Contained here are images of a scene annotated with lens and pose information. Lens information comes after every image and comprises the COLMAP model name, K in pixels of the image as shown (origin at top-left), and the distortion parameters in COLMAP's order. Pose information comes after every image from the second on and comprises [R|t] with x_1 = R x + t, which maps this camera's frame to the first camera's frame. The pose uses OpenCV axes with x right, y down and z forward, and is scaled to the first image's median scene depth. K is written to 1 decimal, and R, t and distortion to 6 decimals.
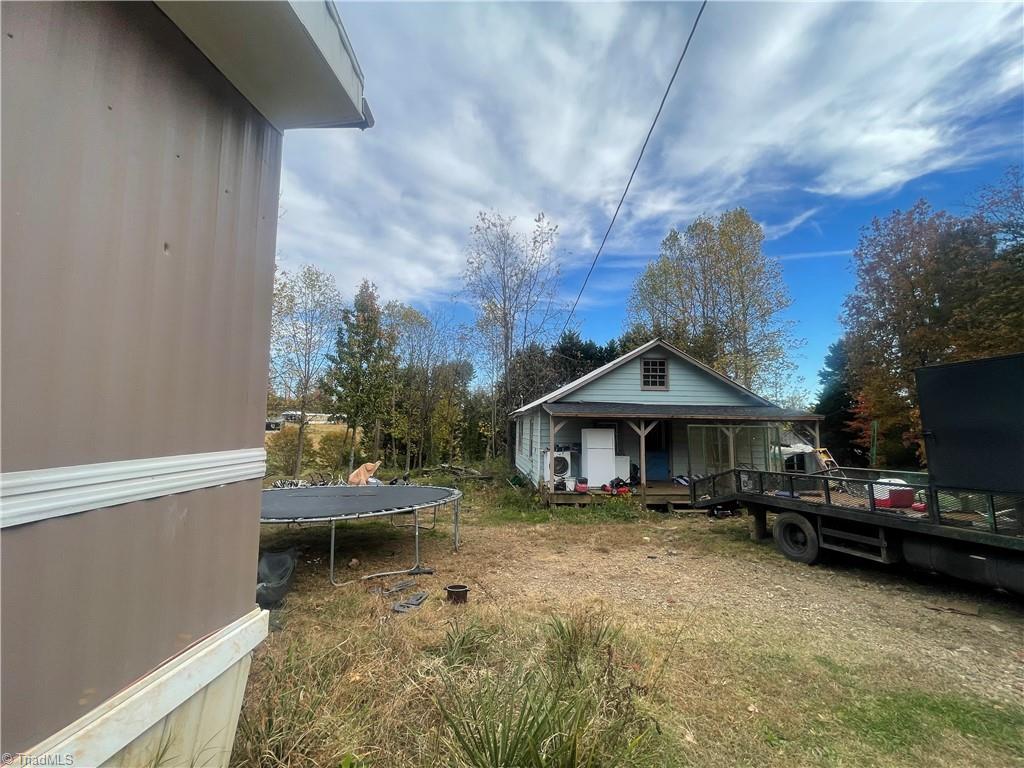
lens RADIAL K [[410.2, 0, 512.0], [0, 410.2, 384.0], [0, 0, 1]] dist [-0.027595, -0.000103]
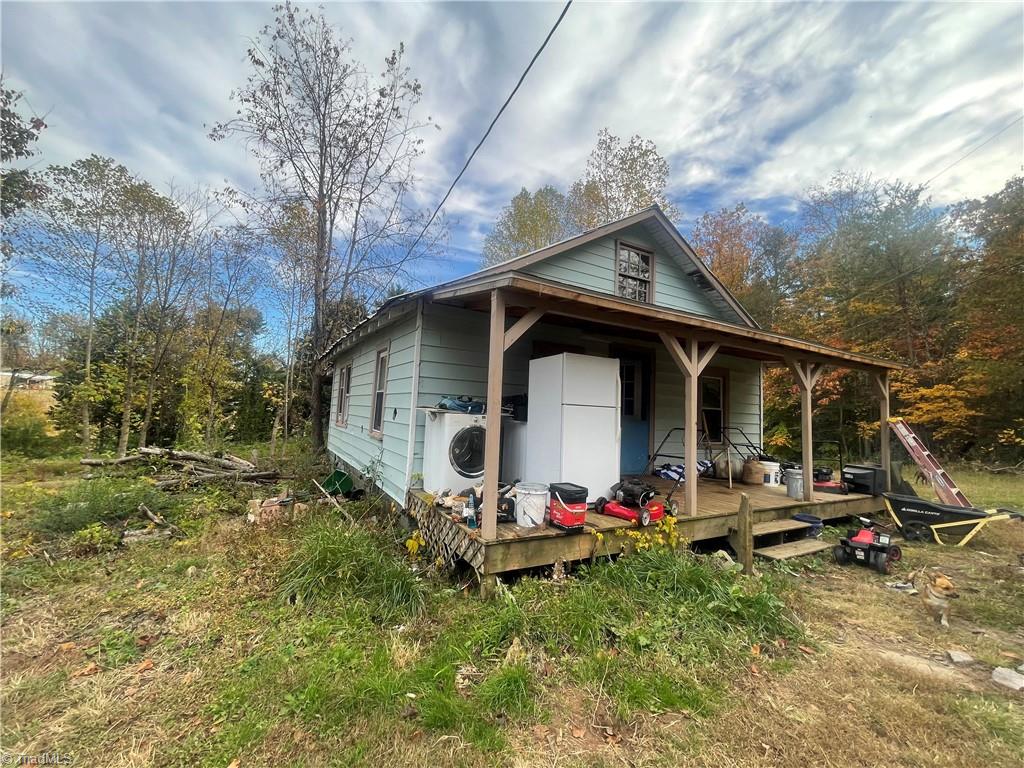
lens RADIAL K [[410.2, 0, 512.0], [0, 410.2, 384.0], [0, 0, 1]] dist [-0.027595, -0.000103]
pose [[0.897210, 0.055872, 0.438056, -0.017230], [-0.074720, 0.996868, 0.025892, 0.095070], [-0.435238, -0.055962, 0.898575, 0.487751]]
